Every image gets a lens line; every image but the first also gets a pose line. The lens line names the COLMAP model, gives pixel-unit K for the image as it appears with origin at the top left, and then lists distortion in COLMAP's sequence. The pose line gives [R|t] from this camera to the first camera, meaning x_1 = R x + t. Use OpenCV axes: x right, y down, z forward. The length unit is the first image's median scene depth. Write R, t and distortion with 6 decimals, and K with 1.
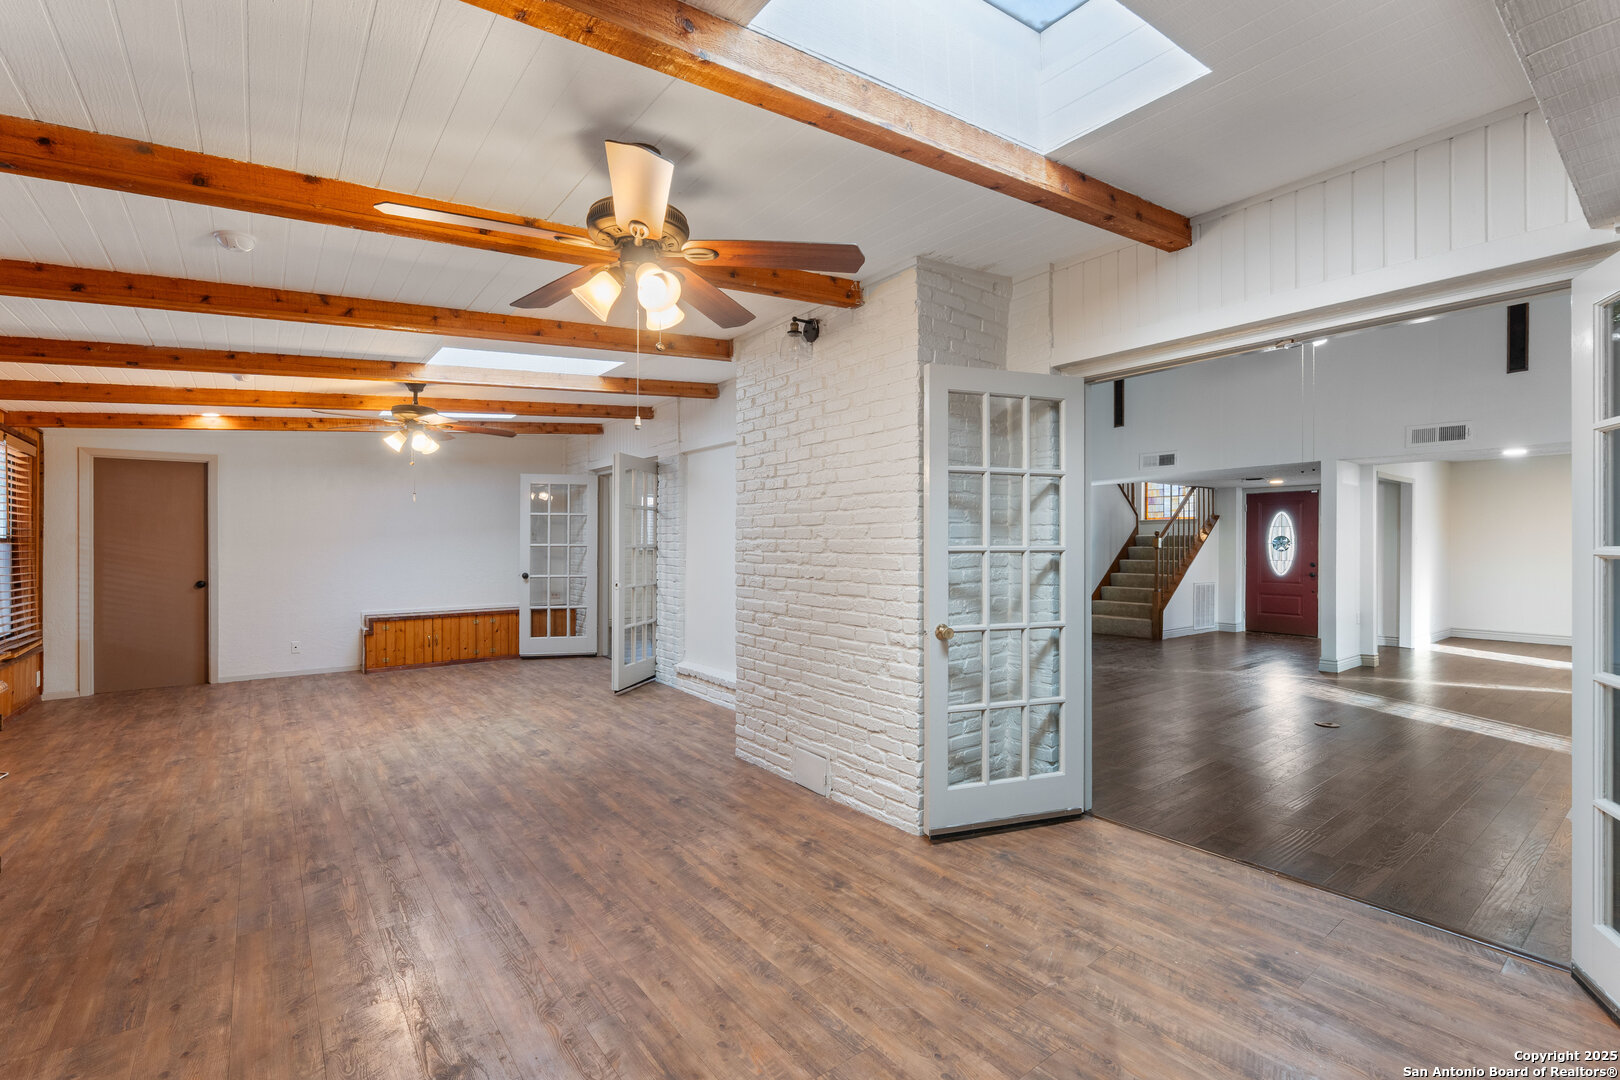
lens RADIAL K [[704.9, 0, 808.1], [0, 704.9, 545.2], [0, 0, 1]] dist [0.001746, 0.000403]
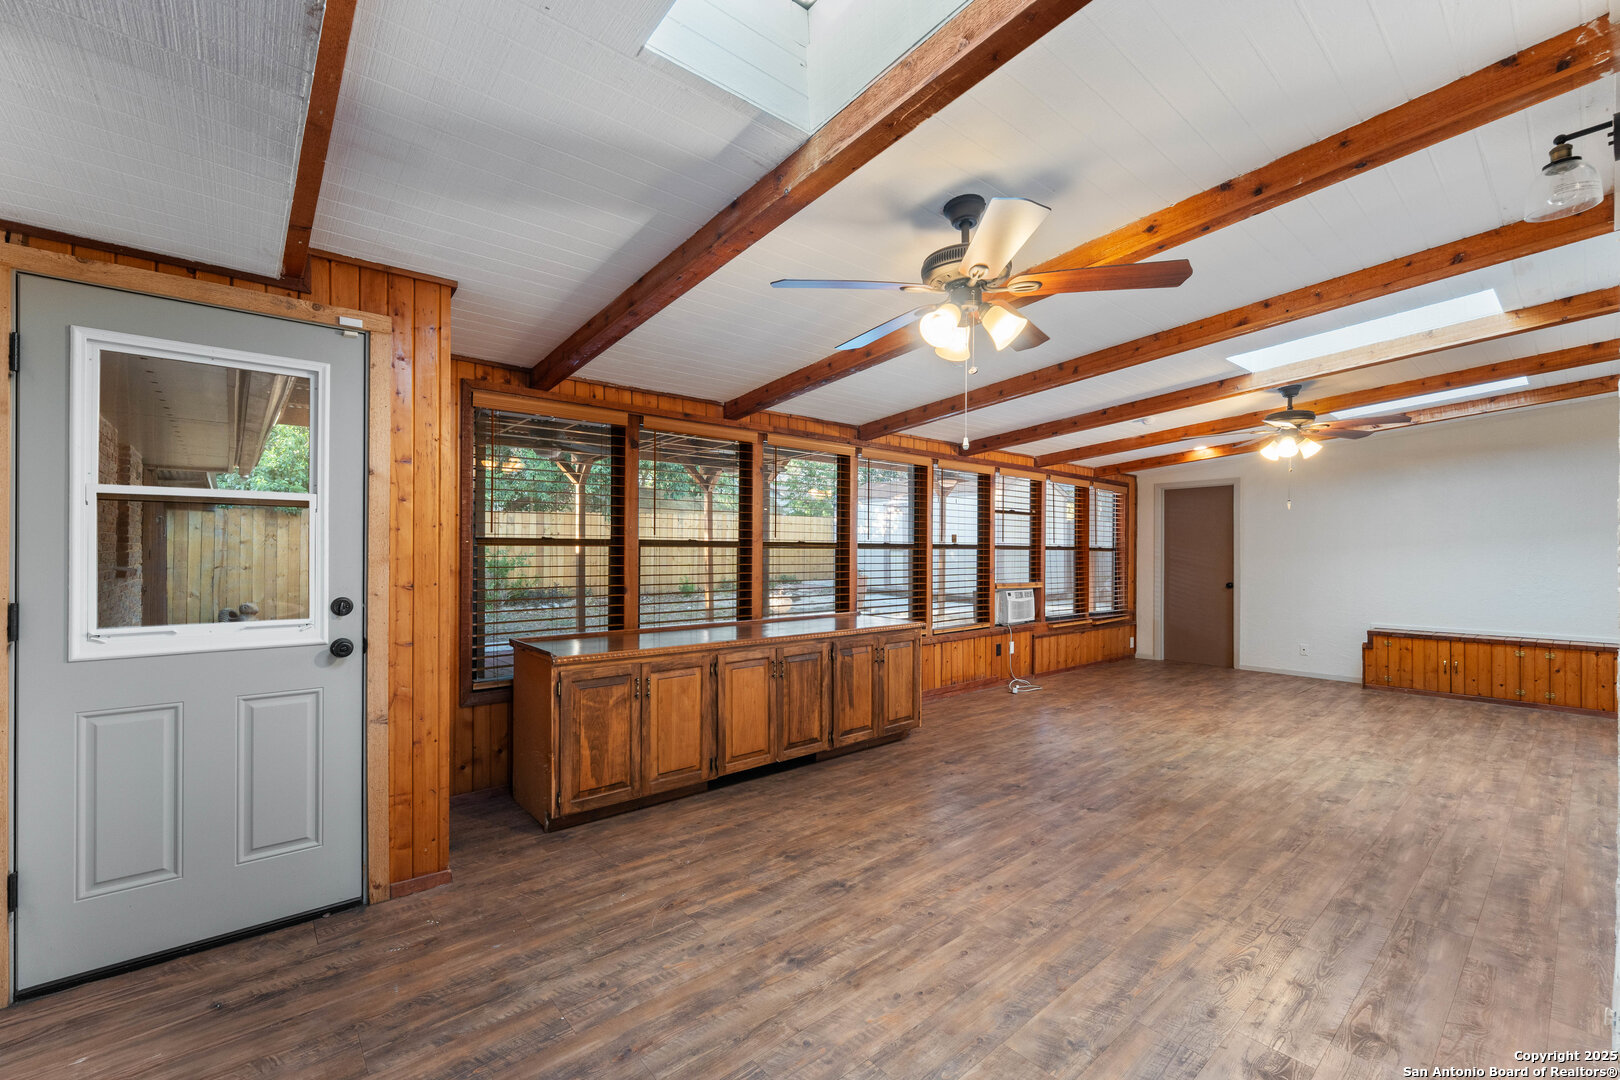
lens RADIAL K [[664.7, 0, 807.1], [0, 664.7, 548.0], [0, 0, 1]] dist [0.001214, 0.000248]
pose [[0.064774, -0.004939, -0.997888, 0.381349], [-0.004494, 0.999976, -0.005241, 0.000702], [0.997890, 0.004824, 0.064750, 0.322688]]
